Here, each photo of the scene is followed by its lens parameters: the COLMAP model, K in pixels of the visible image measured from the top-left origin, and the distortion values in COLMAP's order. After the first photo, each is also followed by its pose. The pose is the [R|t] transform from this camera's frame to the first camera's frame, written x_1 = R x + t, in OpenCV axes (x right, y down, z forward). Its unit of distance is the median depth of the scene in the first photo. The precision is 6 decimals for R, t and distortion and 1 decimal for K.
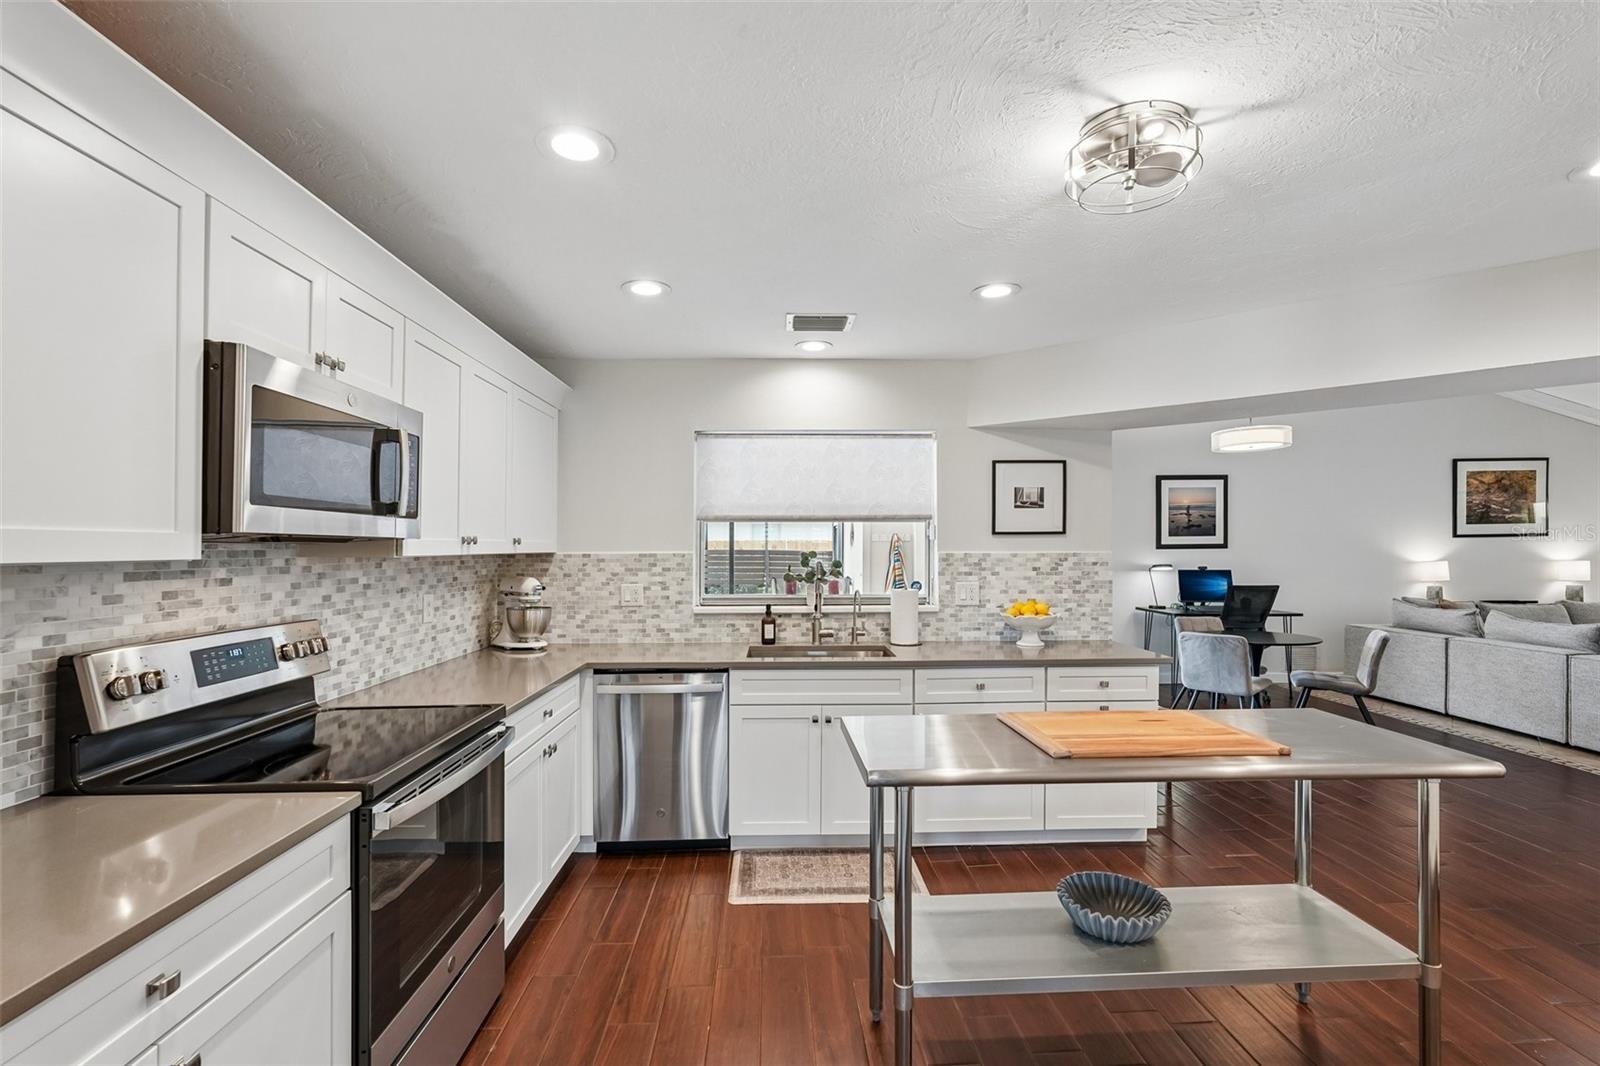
lens RADIAL K [[716.8, 0, 806.0], [0, 716.8, 548.5], [0, 0, 1]] dist [-0.000771, 0.000071]
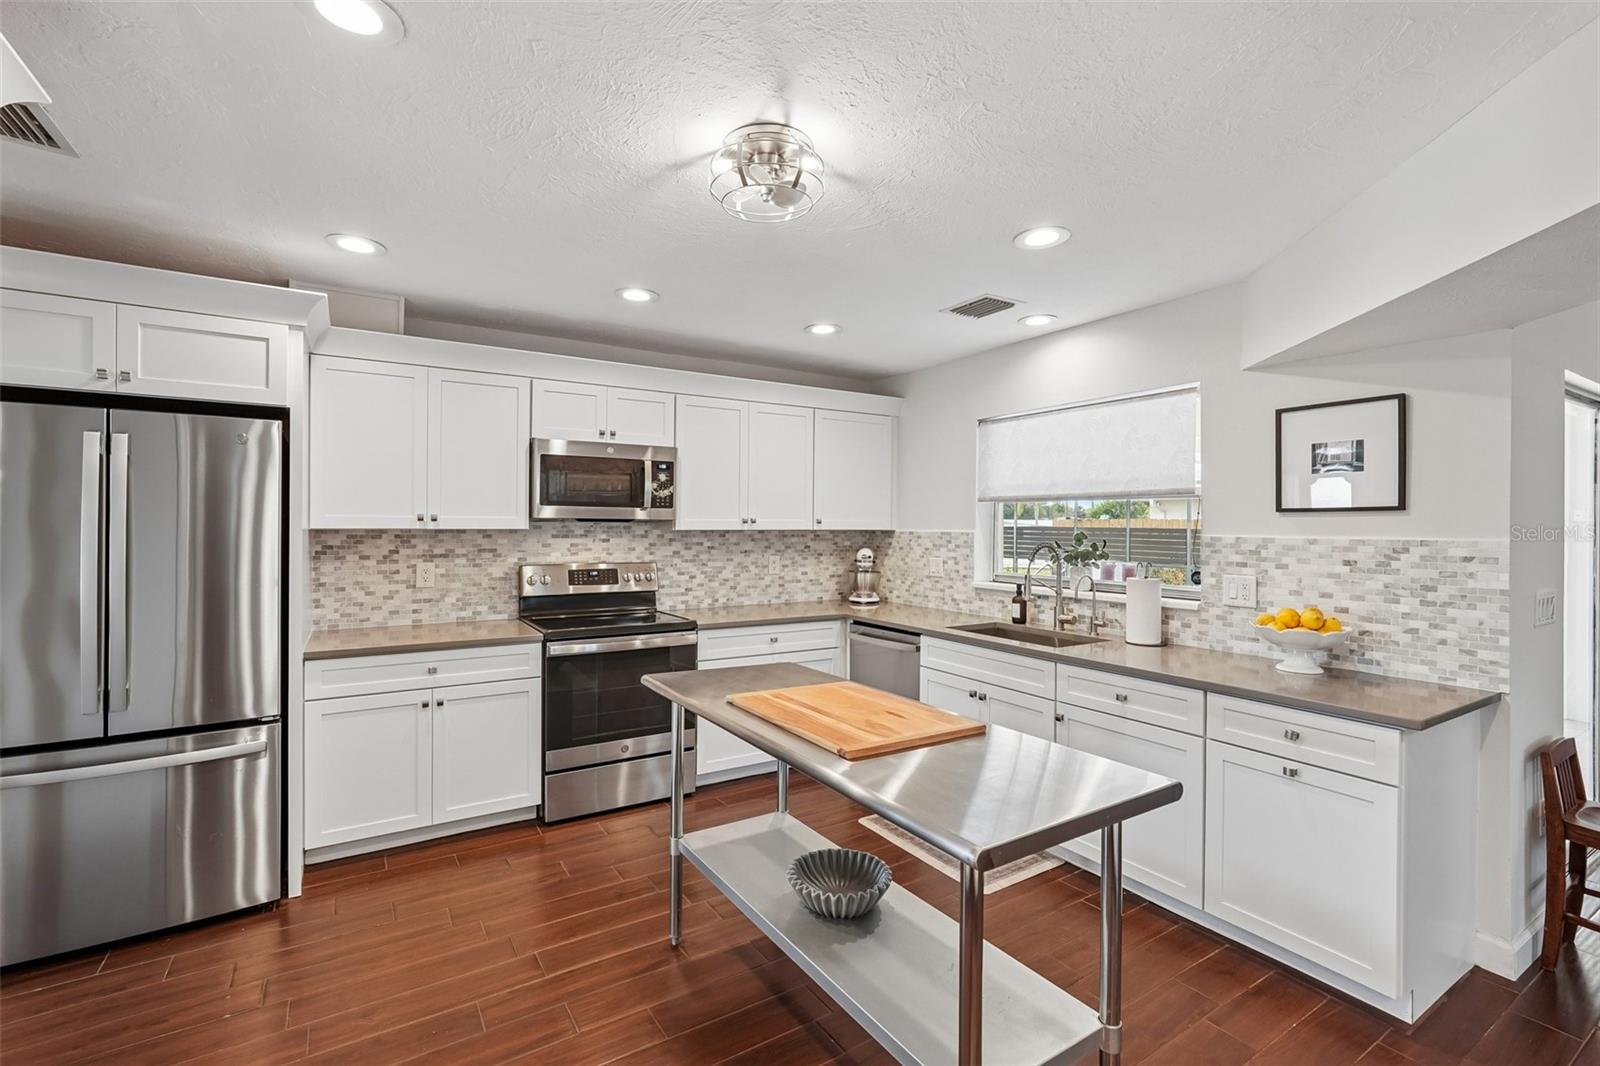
lens RADIAL K [[721.0, 0, 804.1], [0, 721.0, 528.1], [0, 0, 1]] dist [-0.002599, 0.005507]
pose [[0.496596, 0.009117, -0.867934, 0.666104], [-0.008650, 0.999947, 0.005555, -0.003386], [0.867938, 0.004749, 0.496649, 0.230965]]
